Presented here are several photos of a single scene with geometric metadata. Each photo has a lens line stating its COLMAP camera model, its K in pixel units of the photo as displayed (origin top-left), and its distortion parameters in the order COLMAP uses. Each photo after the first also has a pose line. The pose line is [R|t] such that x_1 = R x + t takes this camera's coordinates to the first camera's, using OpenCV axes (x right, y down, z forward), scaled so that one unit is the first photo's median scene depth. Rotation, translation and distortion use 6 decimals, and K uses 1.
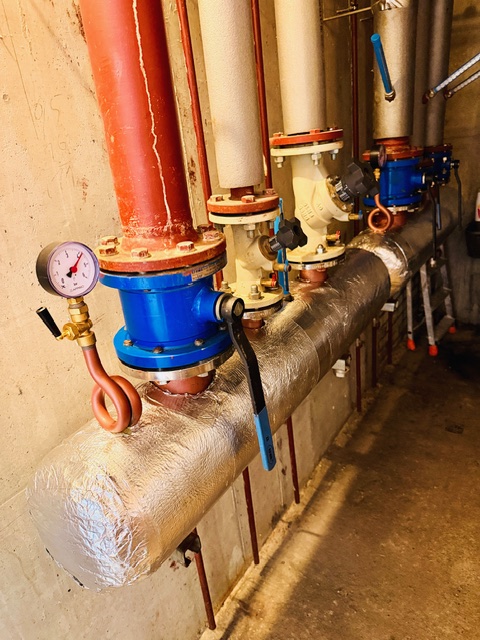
lens RADIAL K [[444.9, 0, 240.0], [0, 444.9, 320.0], [0, 0, 1]] dist [-0.055716, -0.001518]
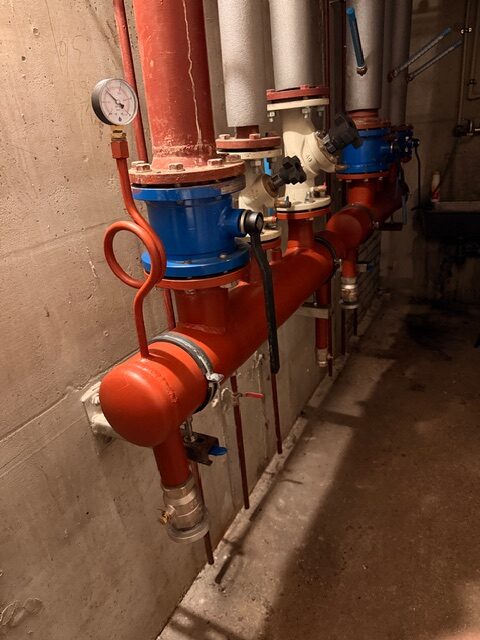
lens RADIAL K [[441.0, 0, 240.0], [0, 441.0, 320.0], [0, 0, 1]] dist [-0.049108, 0.002816]
pose [[0.995730, -0.019849, 0.090159, -0.096017], [0.018420, 0.999692, 0.016652, 0.124836], [-0.090461, -0.014920, 0.995788, -0.073619]]
